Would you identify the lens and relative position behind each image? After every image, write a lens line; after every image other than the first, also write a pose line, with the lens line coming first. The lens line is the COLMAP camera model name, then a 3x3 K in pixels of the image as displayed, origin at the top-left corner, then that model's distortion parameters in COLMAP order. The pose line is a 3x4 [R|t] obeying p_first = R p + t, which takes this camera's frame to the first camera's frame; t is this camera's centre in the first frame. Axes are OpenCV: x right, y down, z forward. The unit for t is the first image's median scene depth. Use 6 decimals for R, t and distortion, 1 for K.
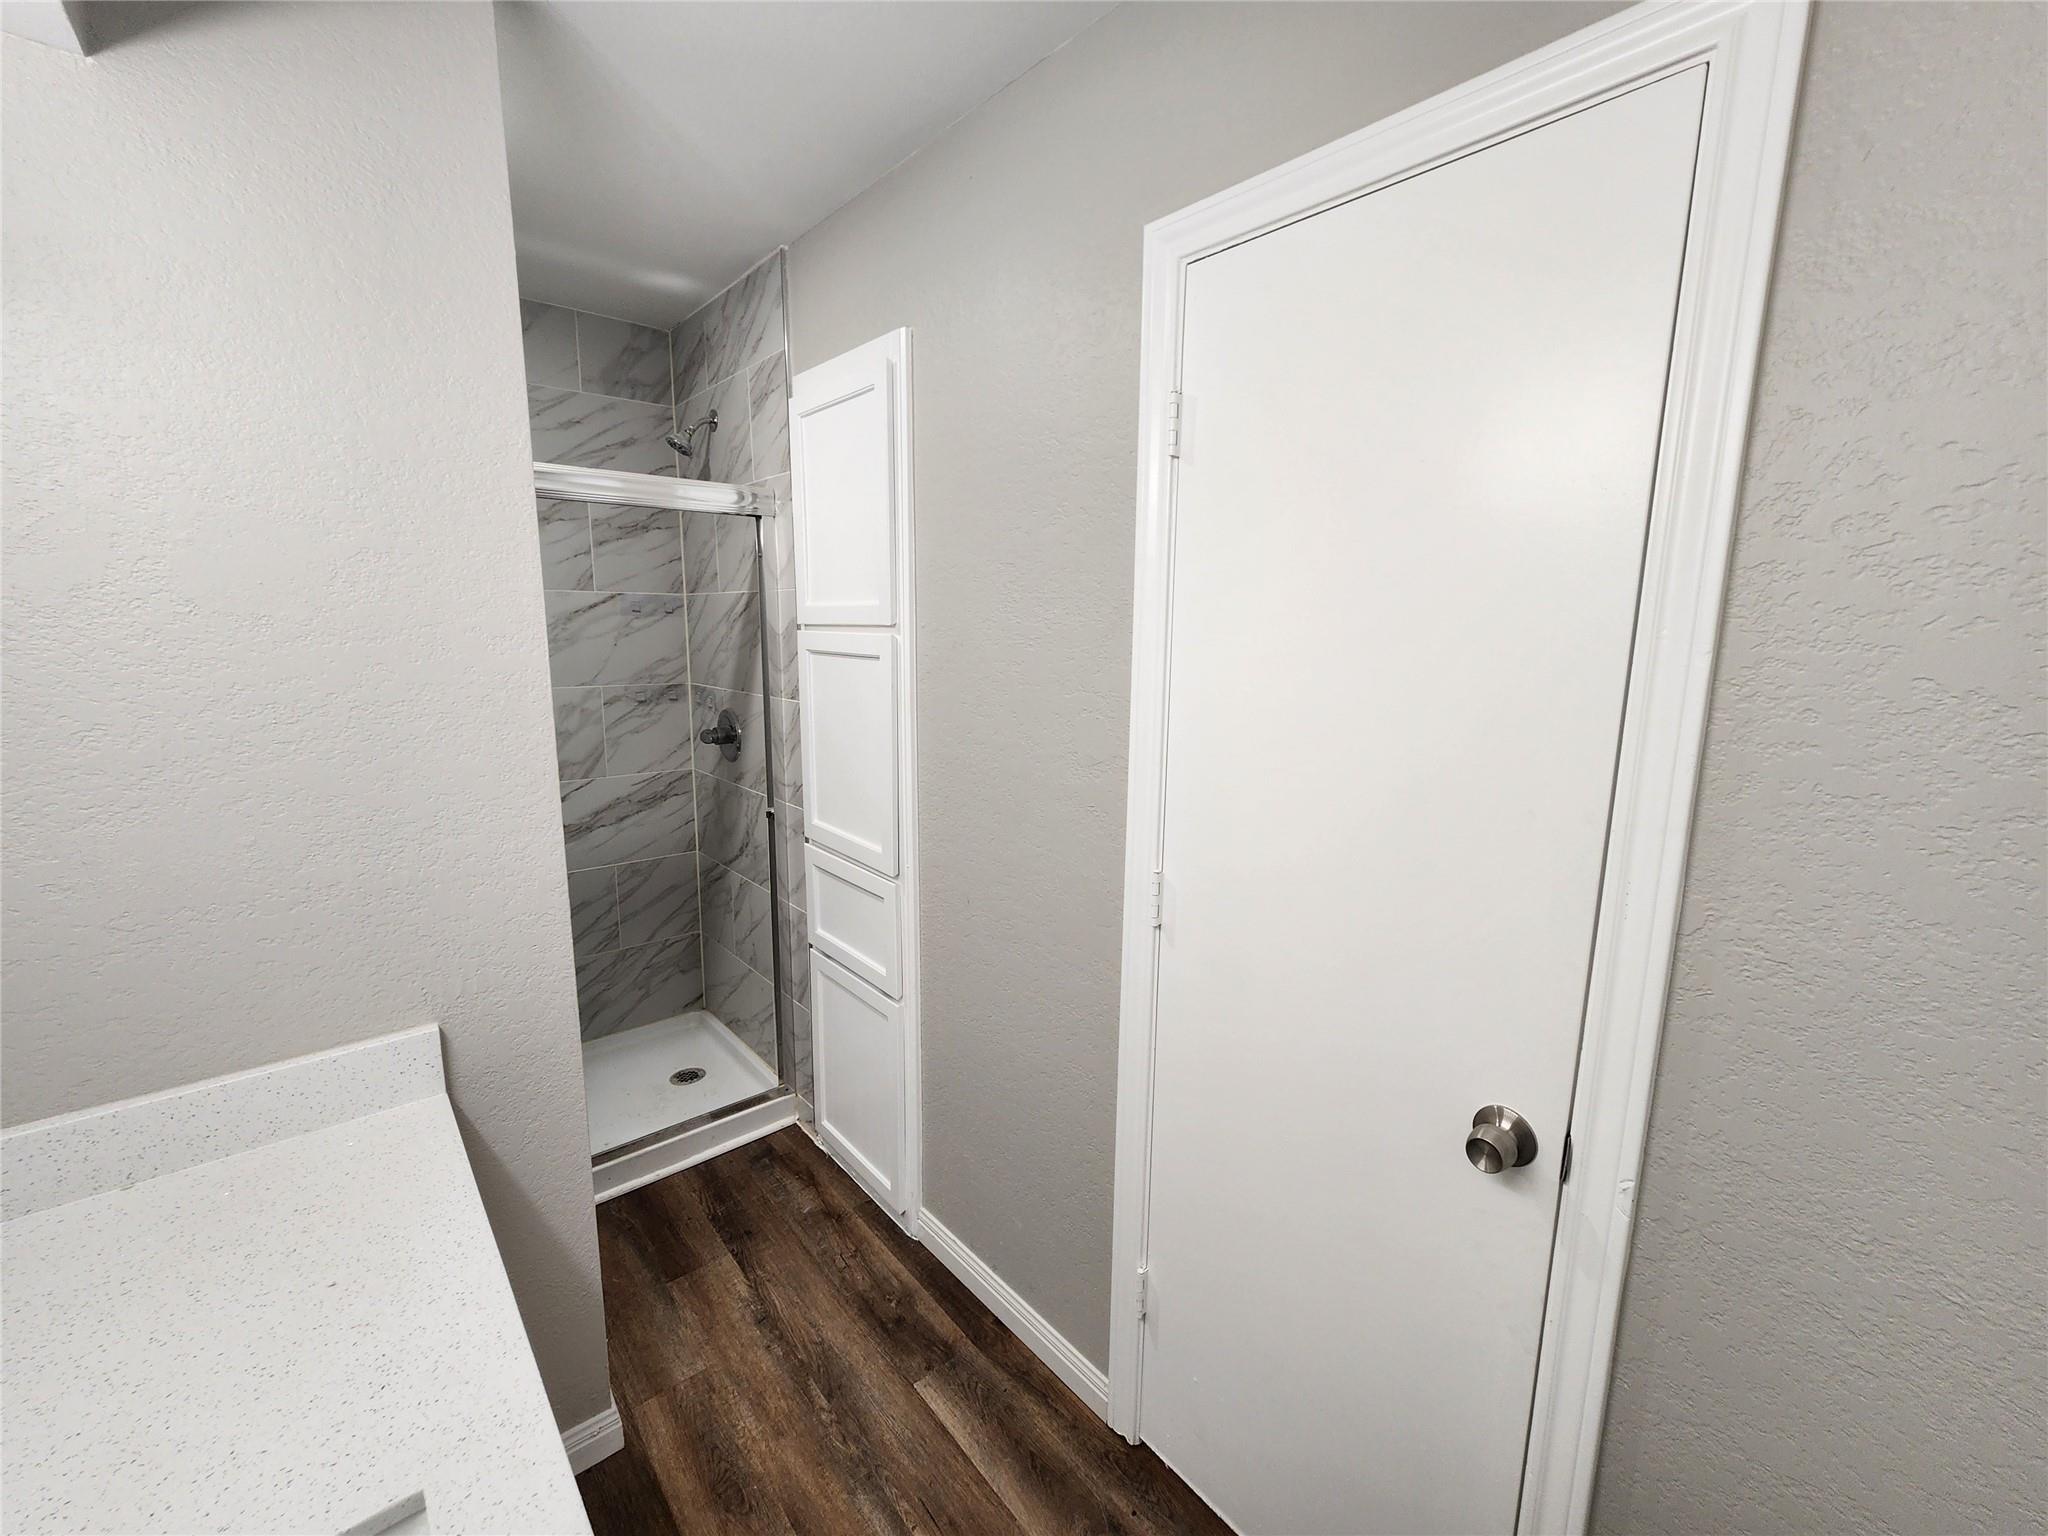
lens RADIAL K [[844.3, 0, 1022.5], [0, 844.3, 762.8], [0, 0, 1]] dist [0.000762, 0.000152]
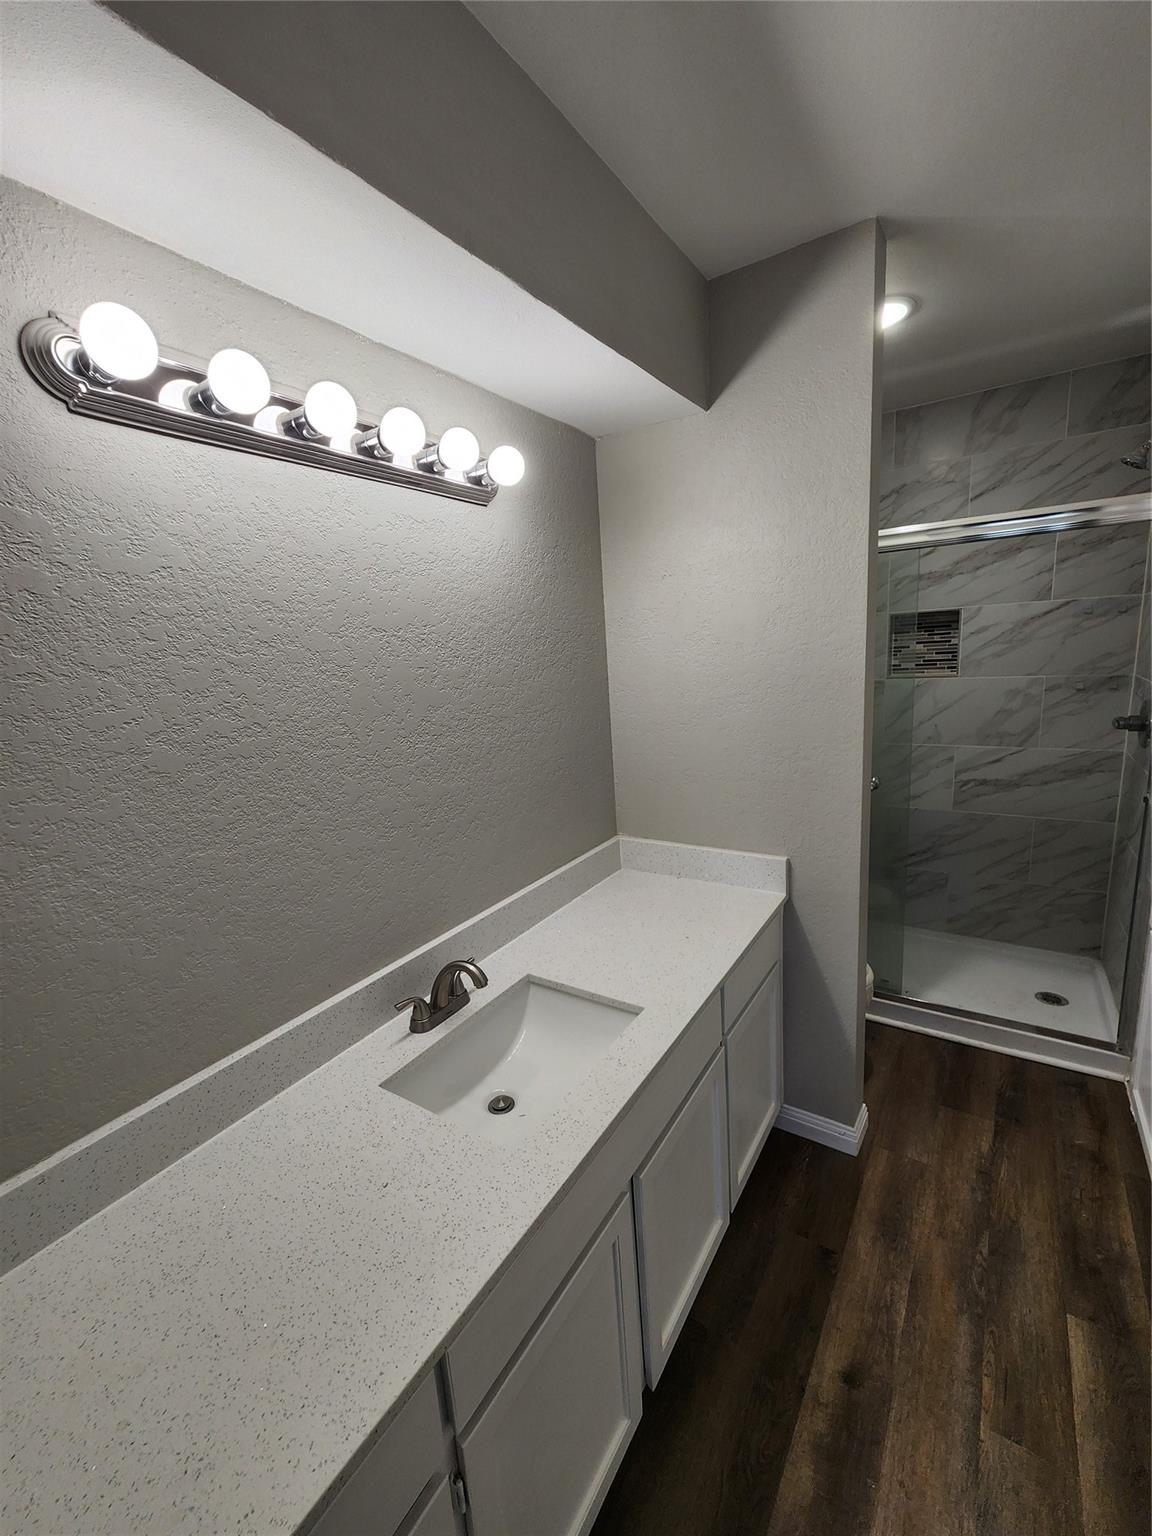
lens RADIAL K [[633.2, 0, 581.8], [0, 633.2, 774.6], [0, 0, 1]] dist [0.000762, 0.000152]
pose [[0.276465, 0.163956, -0.946935, 0.241546], [-0.095212, 0.985165, 0.142777, -0.015427], [0.956296, 0.050687, 0.287974, 0.071323]]
